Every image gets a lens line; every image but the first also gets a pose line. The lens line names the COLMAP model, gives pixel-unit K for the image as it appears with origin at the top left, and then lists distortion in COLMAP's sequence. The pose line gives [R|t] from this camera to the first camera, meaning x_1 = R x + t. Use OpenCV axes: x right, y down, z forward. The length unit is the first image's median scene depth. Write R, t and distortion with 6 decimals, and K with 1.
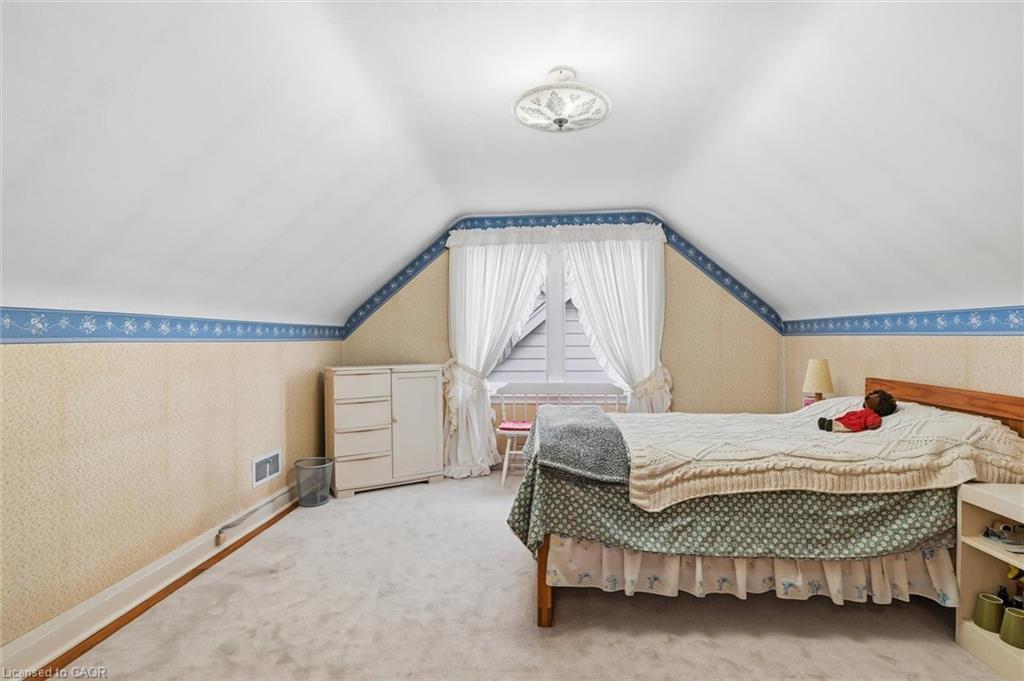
lens RADIAL K [[486.2, 0, 530.2], [0, 486.2, 341.5], [0, 0, 1]] dist [-0.002772, 0.002783]
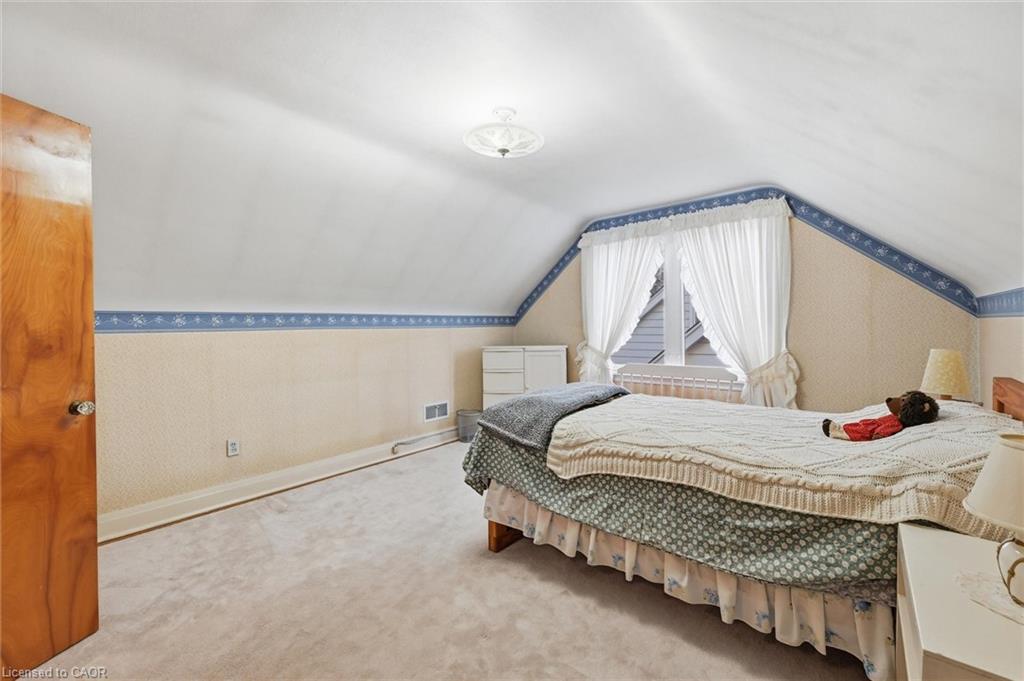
lens RADIAL K [[428.6, 0, 531.0], [0, 428.6, 331.5], [0, 0, 1]] dist [-0.001527, 0.000581]
pose [[0.810175, 0.001754, -0.586185, 0.490949], [0.005858, 0.999921, 0.011089, -0.001855], [0.586159, -0.012418, 0.810101, 0.097335]]
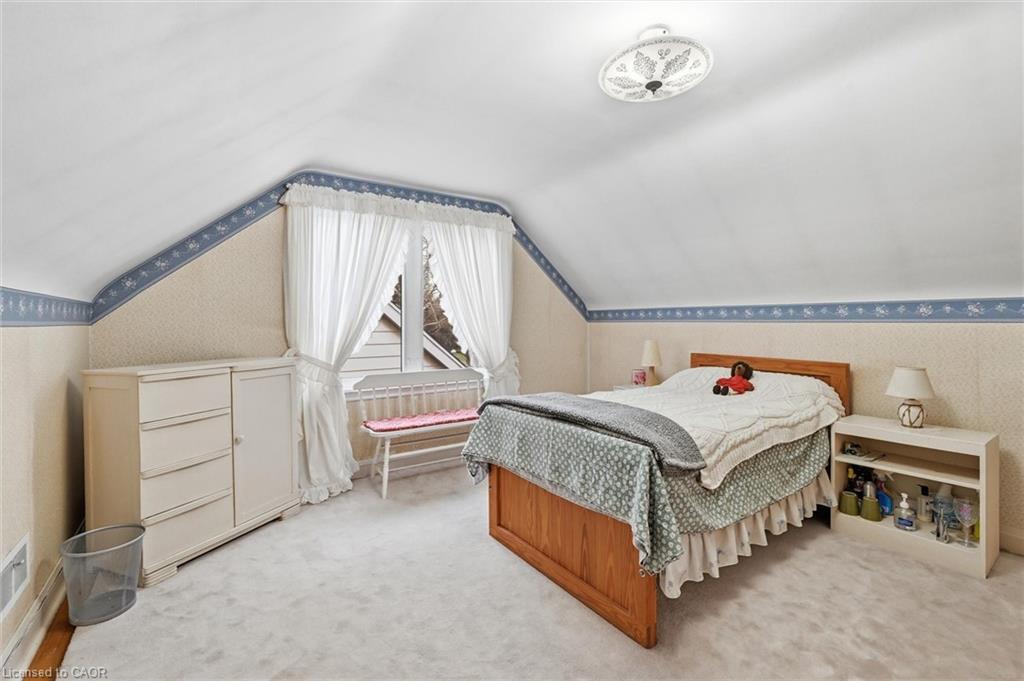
lens RADIAL K [[428.6, 0, 518.9], [0, 428.6, 325.5], [0, 0, 1]] dist [-0.001527, 0.000581]
pose [[0.788391, 0.001610, 0.615172, -0.411094], [0.001756, 0.999987, -0.004867, 0.002352], [-0.615172, 0.004917, 0.788378, 0.338375]]
